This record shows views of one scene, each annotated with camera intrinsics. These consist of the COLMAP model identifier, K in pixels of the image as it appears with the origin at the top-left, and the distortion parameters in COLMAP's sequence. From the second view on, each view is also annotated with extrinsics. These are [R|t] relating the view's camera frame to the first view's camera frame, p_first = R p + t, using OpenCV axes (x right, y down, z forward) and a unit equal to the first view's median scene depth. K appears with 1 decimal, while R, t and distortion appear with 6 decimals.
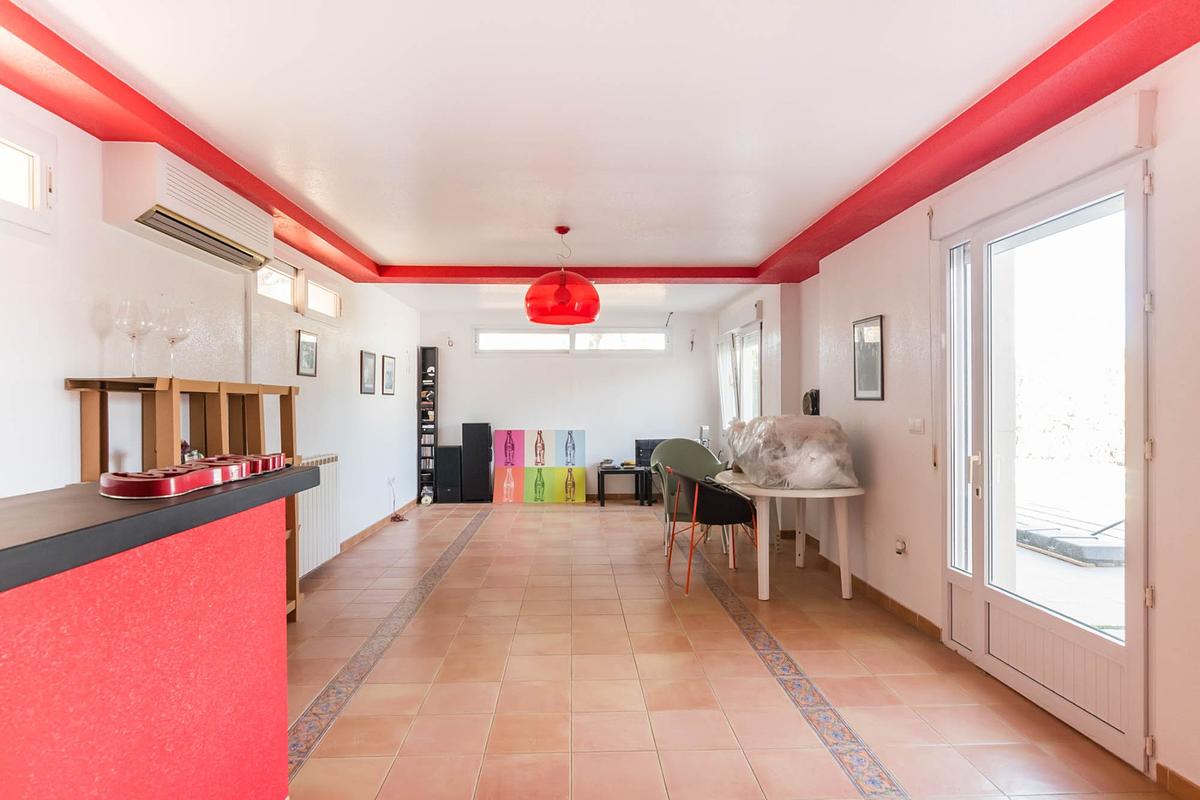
lens RADIAL K [[659.7, 0, 599.7], [0, 659.7, 402.4], [0, 0, 1]] dist [-0.002964, -0.000411]
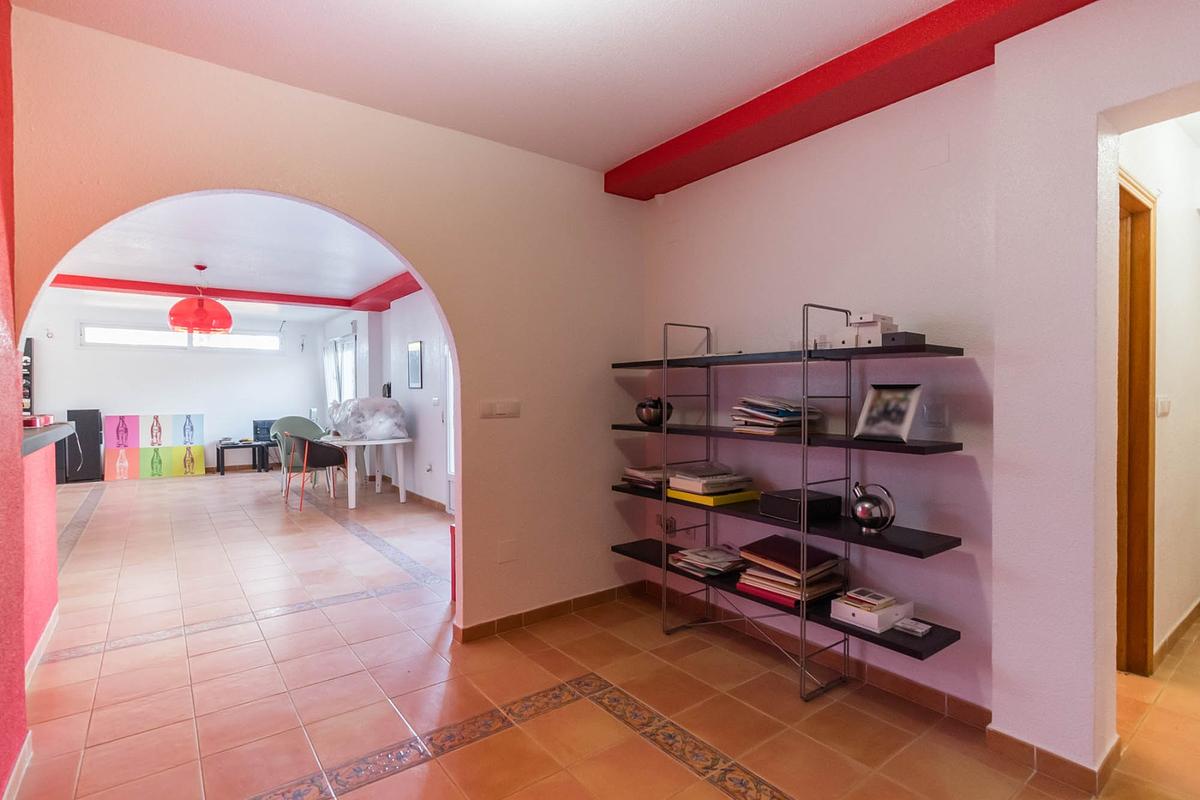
lens RADIAL K [[587.5, 0, 598.2], [0, 587.5, 399.7], [0, 0, 1]] dist [0.003761, 0.001098]
pose [[0.821946, -0.005652, 0.569538, -0.053891], [0.000459, 0.999957, 0.009261, 0.007856], [-0.569565, -0.007350, 0.821913, -0.368412]]
